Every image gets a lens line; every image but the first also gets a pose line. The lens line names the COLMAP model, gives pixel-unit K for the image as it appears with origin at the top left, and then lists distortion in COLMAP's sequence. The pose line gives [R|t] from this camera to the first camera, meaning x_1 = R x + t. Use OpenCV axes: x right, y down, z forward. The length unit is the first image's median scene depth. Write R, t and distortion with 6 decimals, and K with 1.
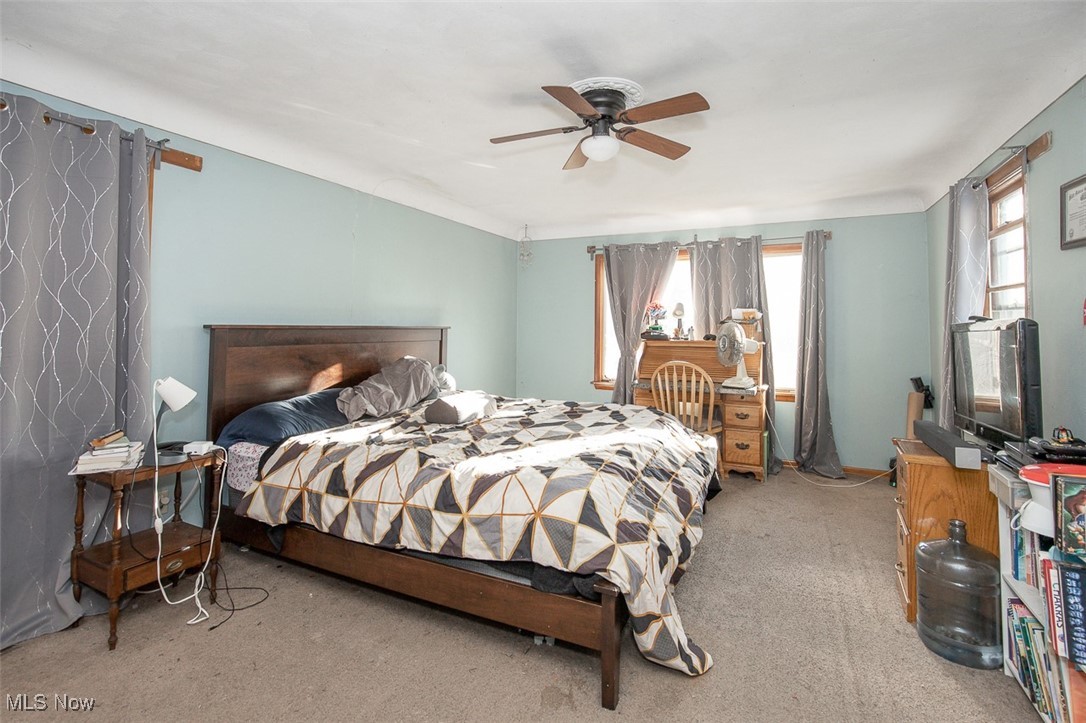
lens RADIAL K [[519.5, 0, 543.4], [0, 519.5, 323.3], [0, 0, 1]] dist [-0.002000, 0.000034]
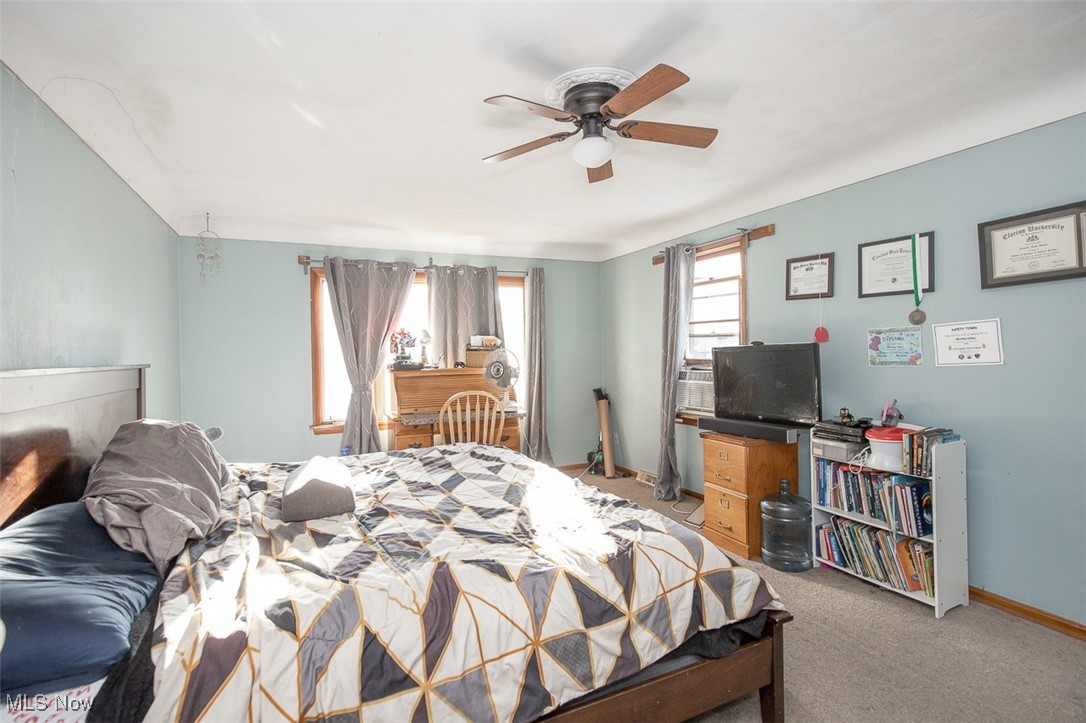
lens RADIAL K [[503.4, 0, 542.0], [0, 503.4, 369.0], [0, 0, 1]] dist [-0.011822, 0.000135]
pose [[0.634817, -0.047553, 0.771198, -0.326295], [0.018756, 0.998759, 0.046145, -0.006215], [-0.772435, -0.014829, 0.634920, 0.277985]]
